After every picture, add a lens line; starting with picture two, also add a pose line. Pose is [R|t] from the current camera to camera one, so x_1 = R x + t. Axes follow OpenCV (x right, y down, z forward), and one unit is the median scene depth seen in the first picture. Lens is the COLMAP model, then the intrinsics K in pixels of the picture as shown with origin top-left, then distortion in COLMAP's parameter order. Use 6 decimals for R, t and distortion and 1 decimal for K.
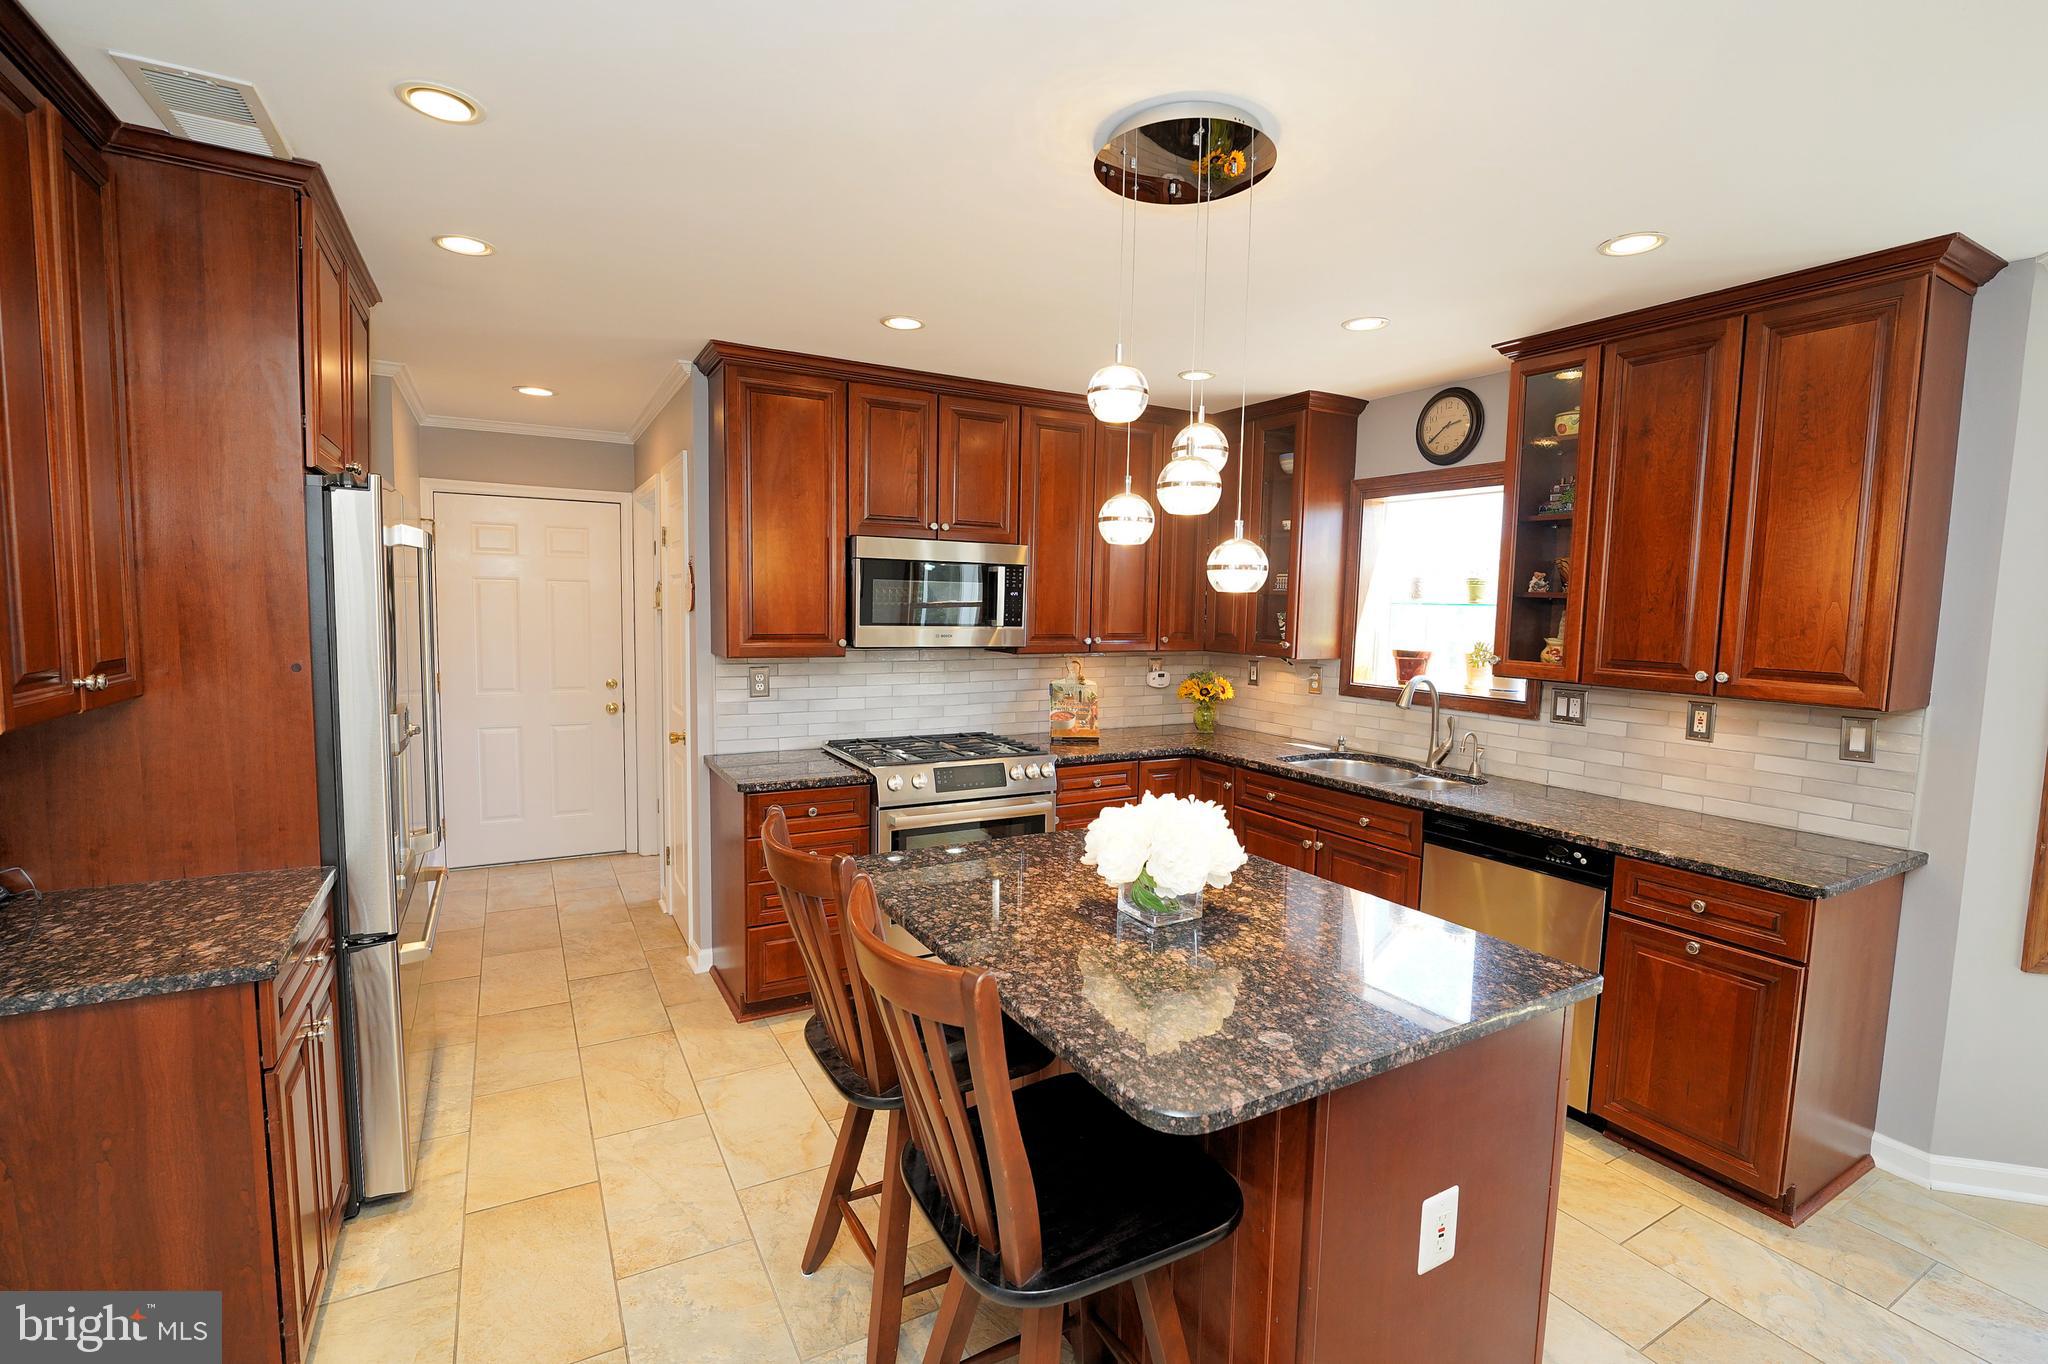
lens RADIAL K [[904.8, 0, 1030.7], [0, 904.8, 680.2], [0, 0, 1]] dist [-0.015453, 0.000496]
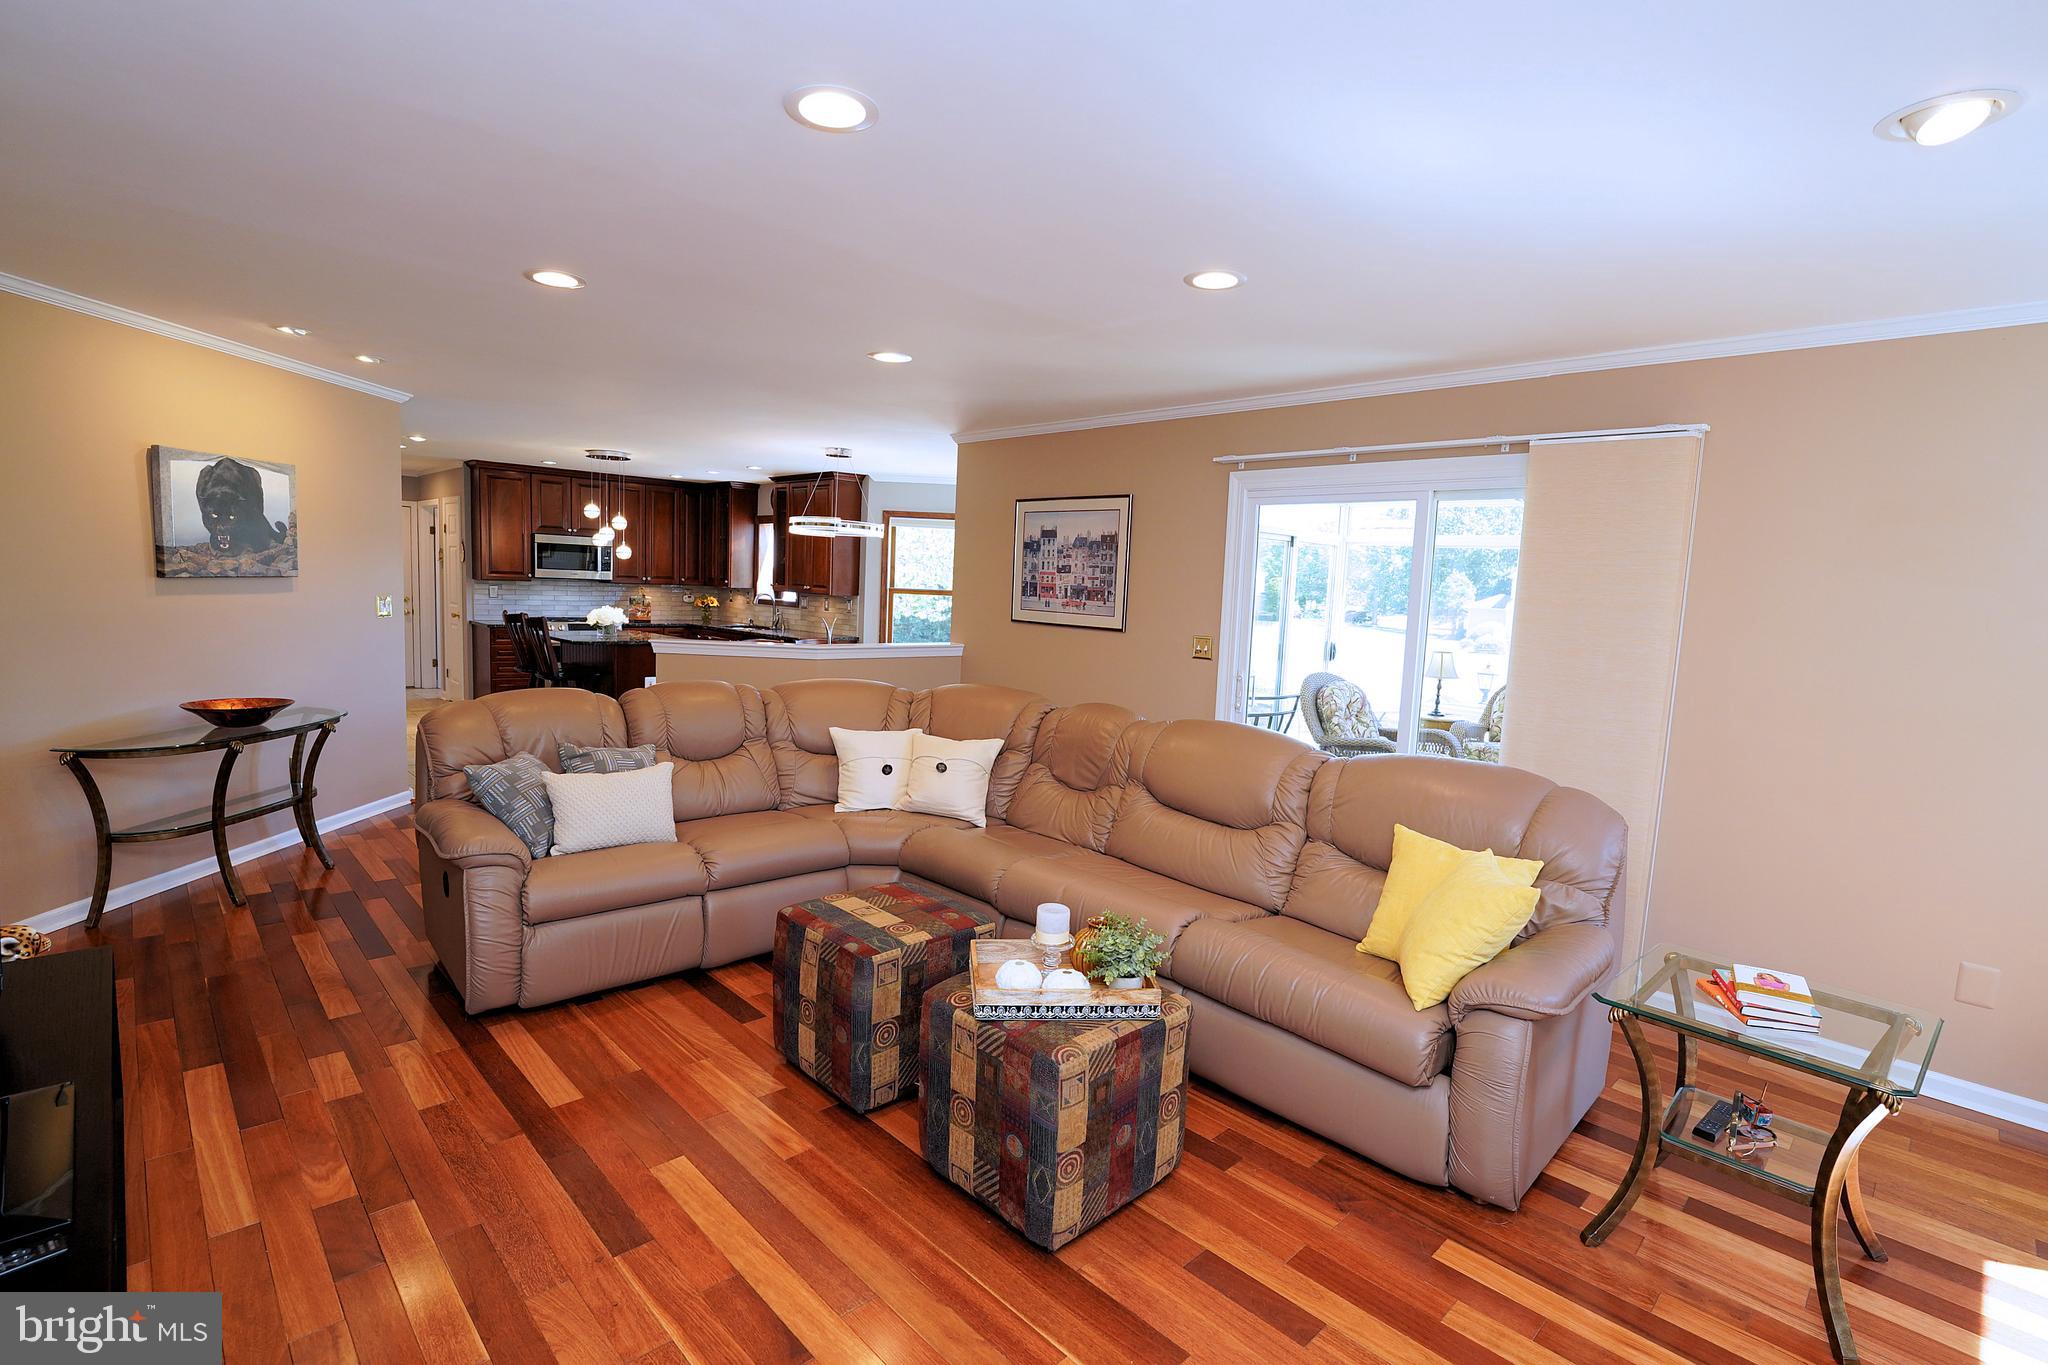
lens RADIAL K [[904.8, 0, 1008.4], [0, 904.8, 681.7], [0, 0, 1]] dist [-0.015453, 0.000496]
pose [[0.968477, -0.004937, 0.249053, 0.465427], [-0.003084, 0.999489, 0.031809, 0.173698], [-0.249083, -0.031574, 0.967967, -1.809615]]
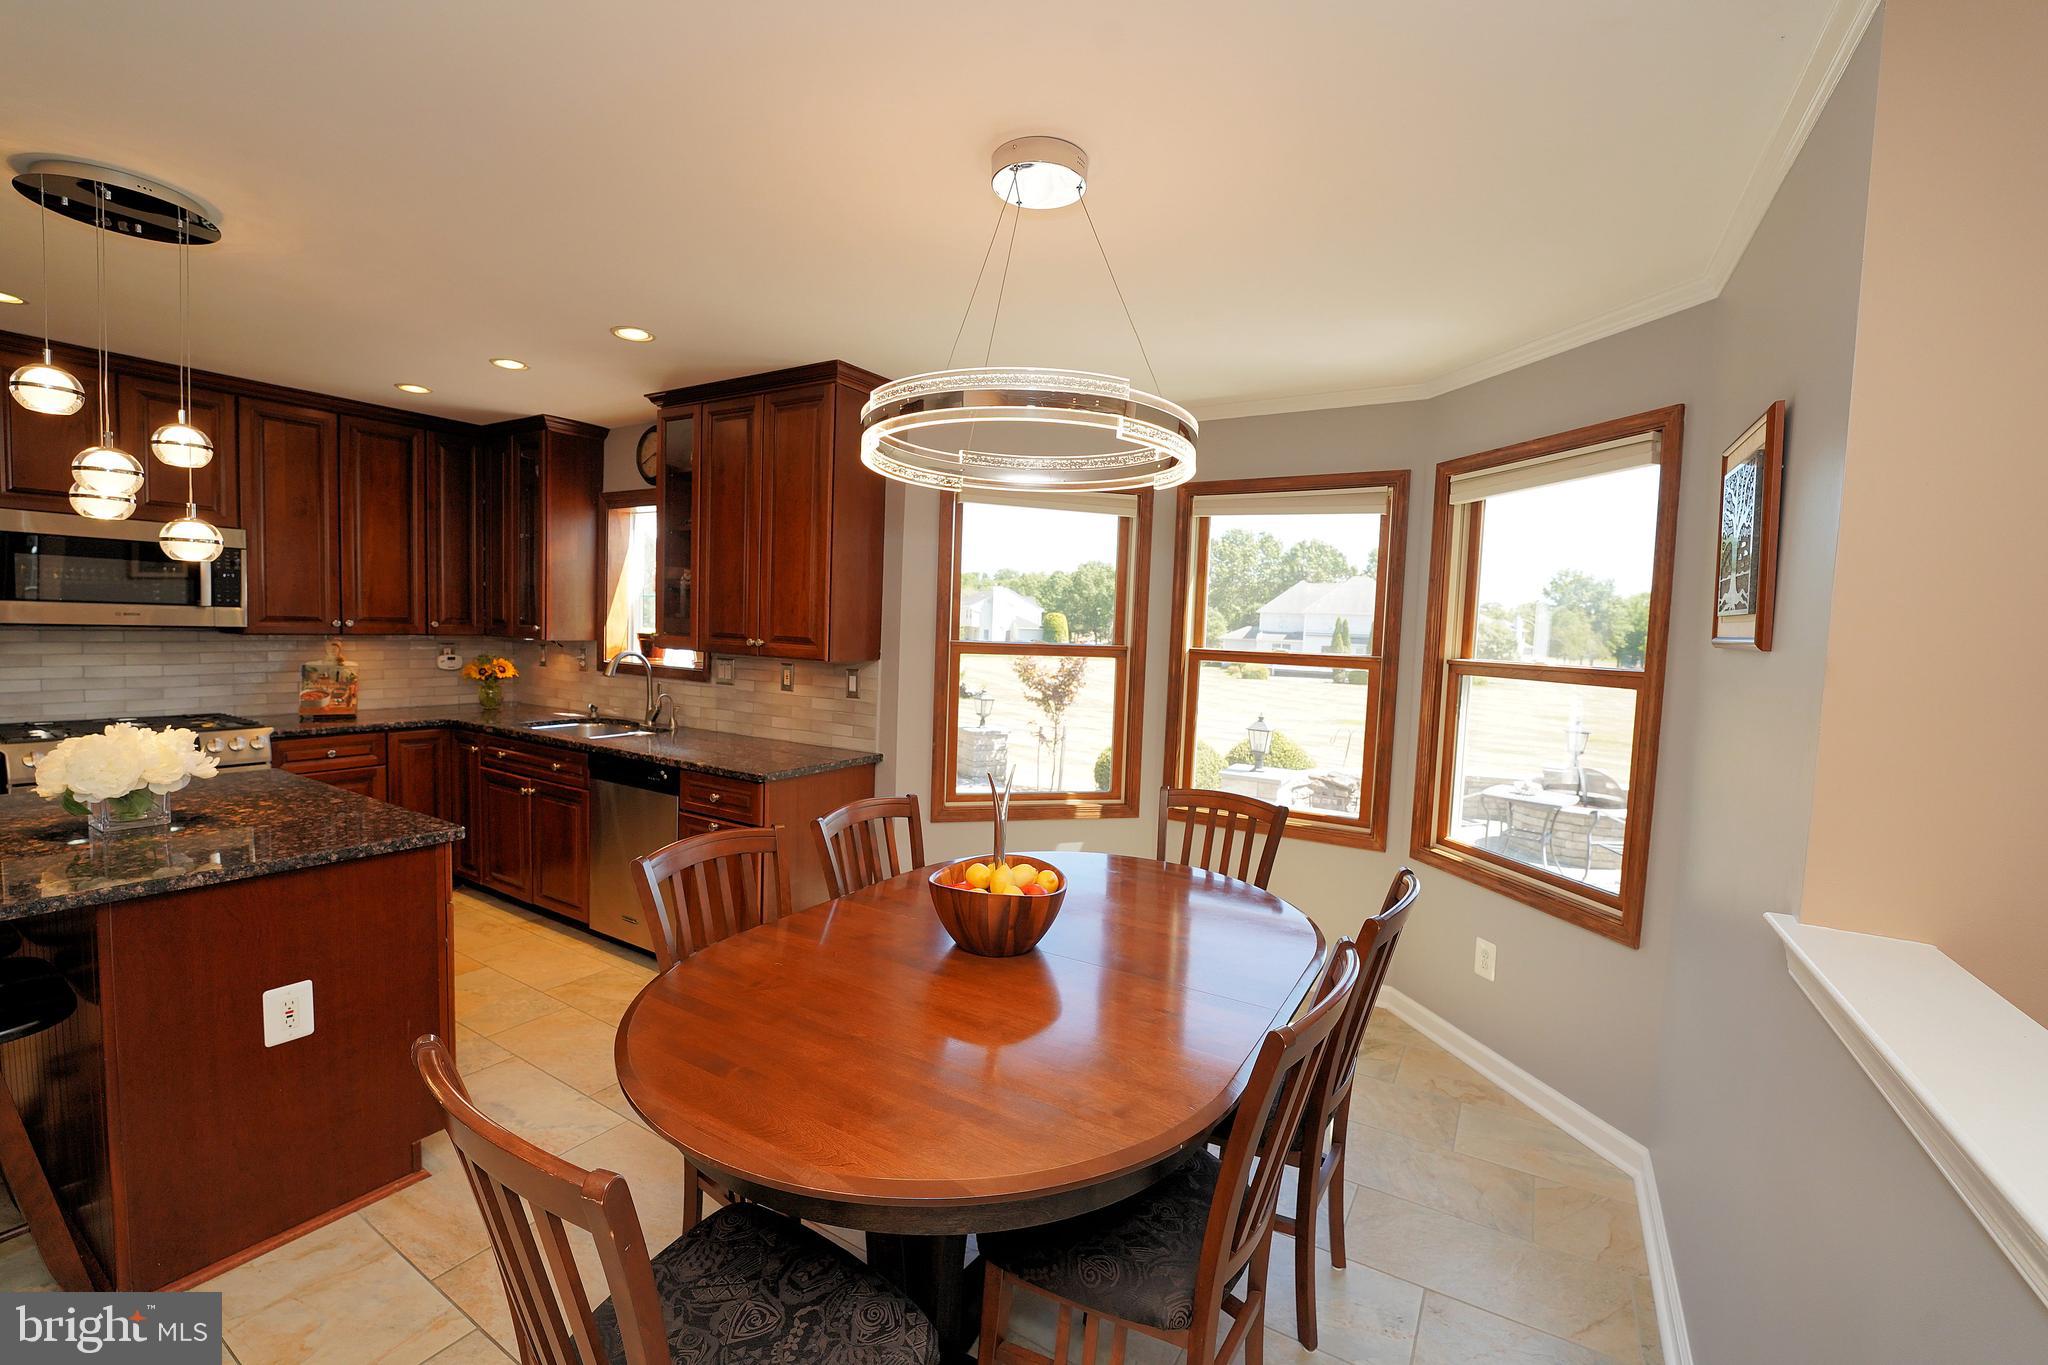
lens RADIAL K [[836.2, 0, 1009.7], [0, 836.2, 685.2], [0, 0, 1]] dist [-0.021924, 0.000746]
pose [[0.879118, -0.021514, 0.476119, 0.345371], [0.021521, 0.999754, 0.005438, 0.047797], [-0.476118, 0.005465, 0.879364, -0.273227]]
